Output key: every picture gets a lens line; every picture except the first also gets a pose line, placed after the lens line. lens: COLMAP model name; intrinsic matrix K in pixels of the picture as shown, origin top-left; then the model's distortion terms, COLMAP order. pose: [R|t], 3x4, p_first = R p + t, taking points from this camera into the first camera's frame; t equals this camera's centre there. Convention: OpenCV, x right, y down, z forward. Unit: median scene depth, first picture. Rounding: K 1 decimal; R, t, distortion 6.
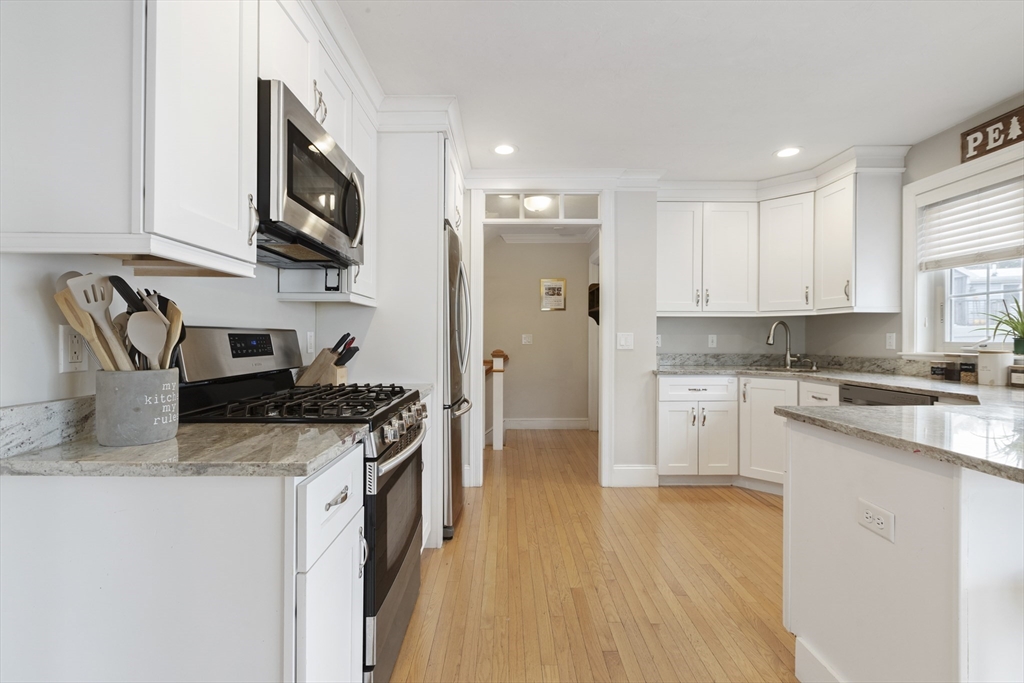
lens RADIAL K [[456.7, 0, 508.0], [0, 456.7, 338.7], [0, 0, 1]] dist [-0.001867, -0.000428]
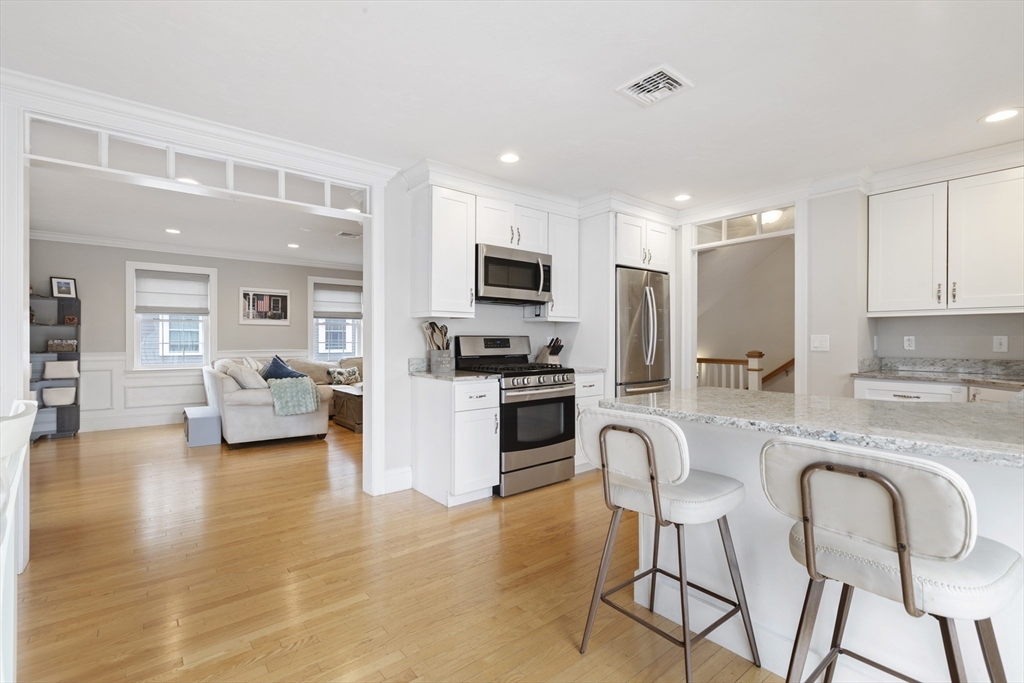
lens RADIAL K [[467.6, 0, 508.6], [0, 467.6, 343.6], [0, 0, 1]] dist [-0.000614, -0.000173]
pose [[0.613917, 0.005592, -0.789350, 0.749072], [-0.000496, 0.999977, 0.006699, 0.000297], [0.789370, -0.003721, 0.613906, -0.231553]]
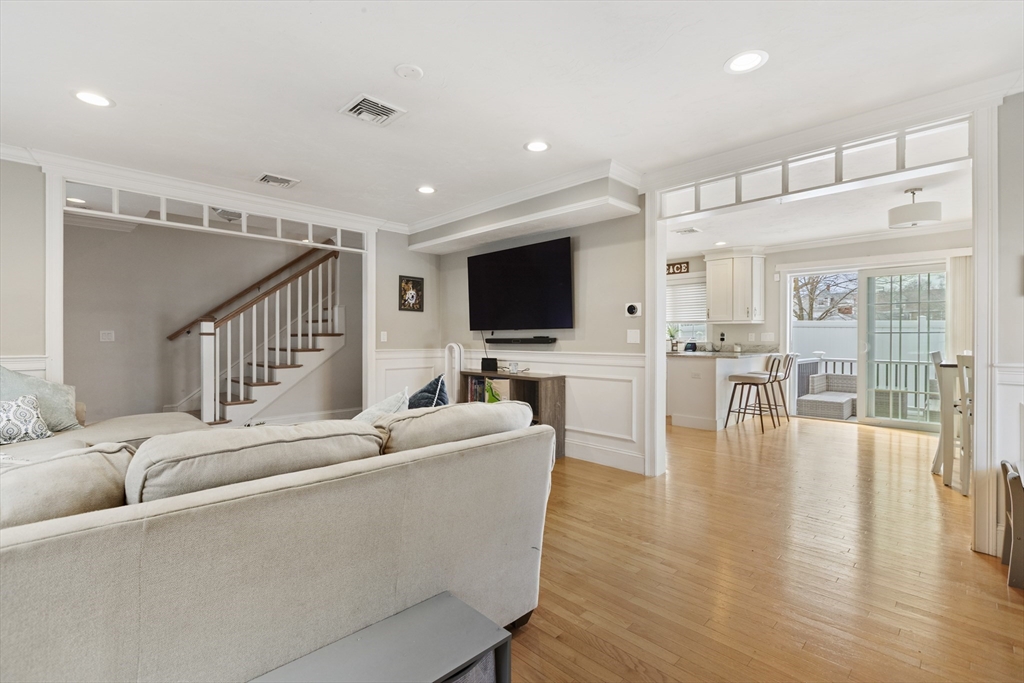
lens RADIAL K [[456.7, 0, 508.0], [0, 456.7, 338.7], [0, 0, 1]] dist [-0.001867, -0.000428]
pose [[0.714500, 0.002085, 0.699633, -1.485975], [0.000491, 0.999994, -0.003481, 0.021937], [-0.699636, 0.002831, 0.714494, -0.365913]]
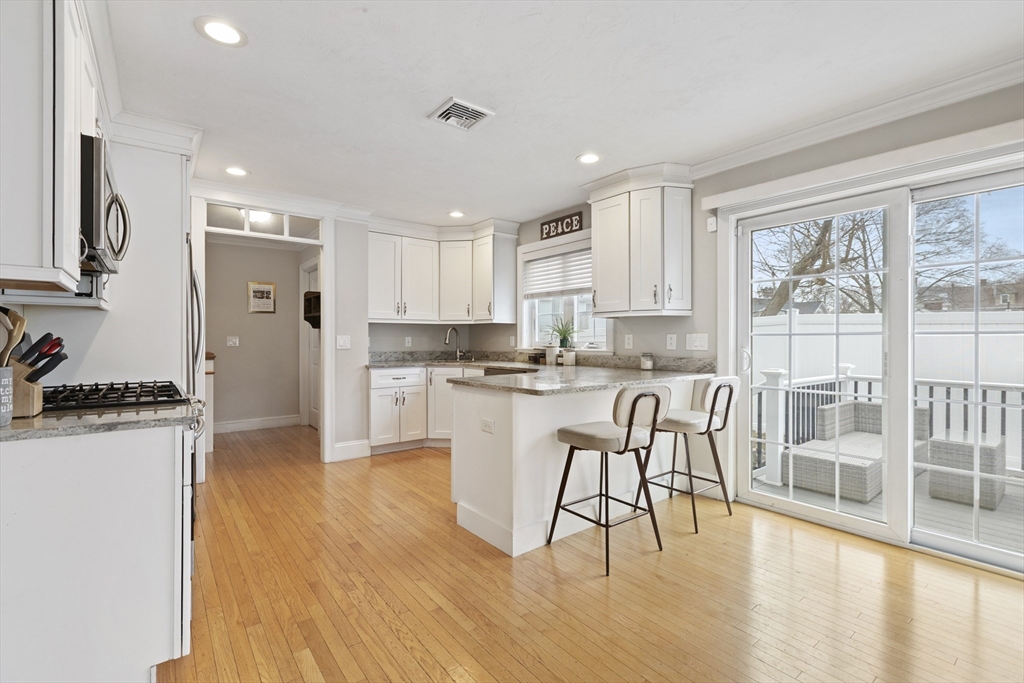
lens RADIAL K [[456.7, 0, 508.0], [0, 456.7, 338.7], [0, 0, 1]] dist [-0.001867, -0.000428]
pose [[0.797429, -0.002365, 0.603408, -0.153360], [0.004571, 0.999987, -0.002122, 0.000077], [-0.603396, 0.004450, 0.797430, -0.290669]]
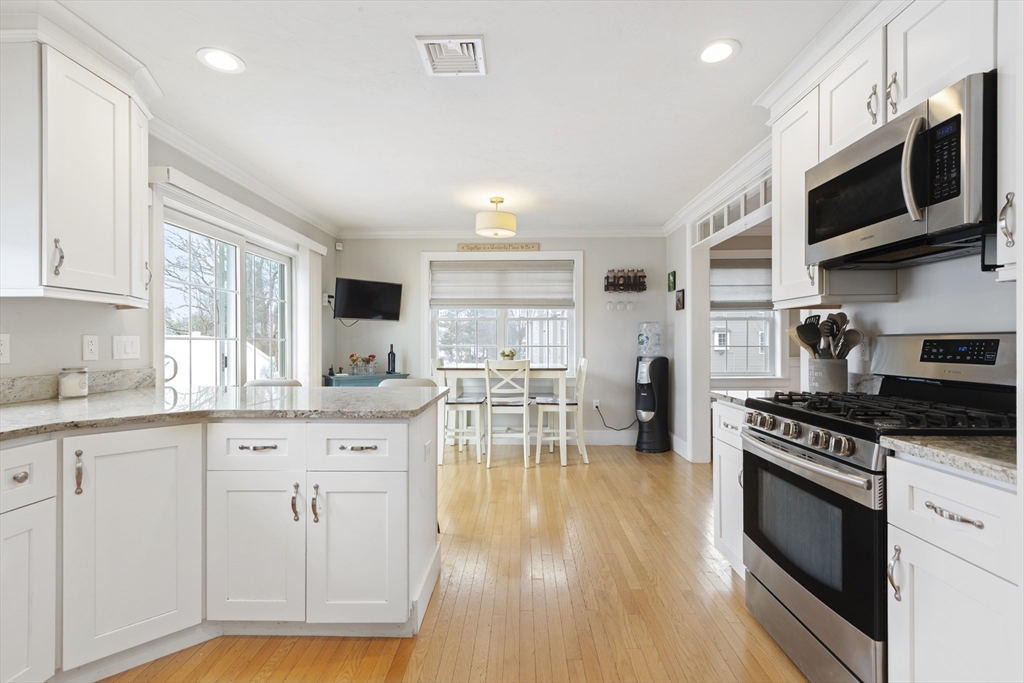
lens RADIAL K [[467.6, 0, 508.6], [0, 467.6, 343.6], [0, 0, 1]] dist [-0.000614, -0.000173]
pose [[-0.999334, -0.001100, 0.036461, 0.180090], [-0.000951, 0.999991, 0.004118, -0.002599], [-0.036465, 0.004080, -0.999327, 1.089869]]
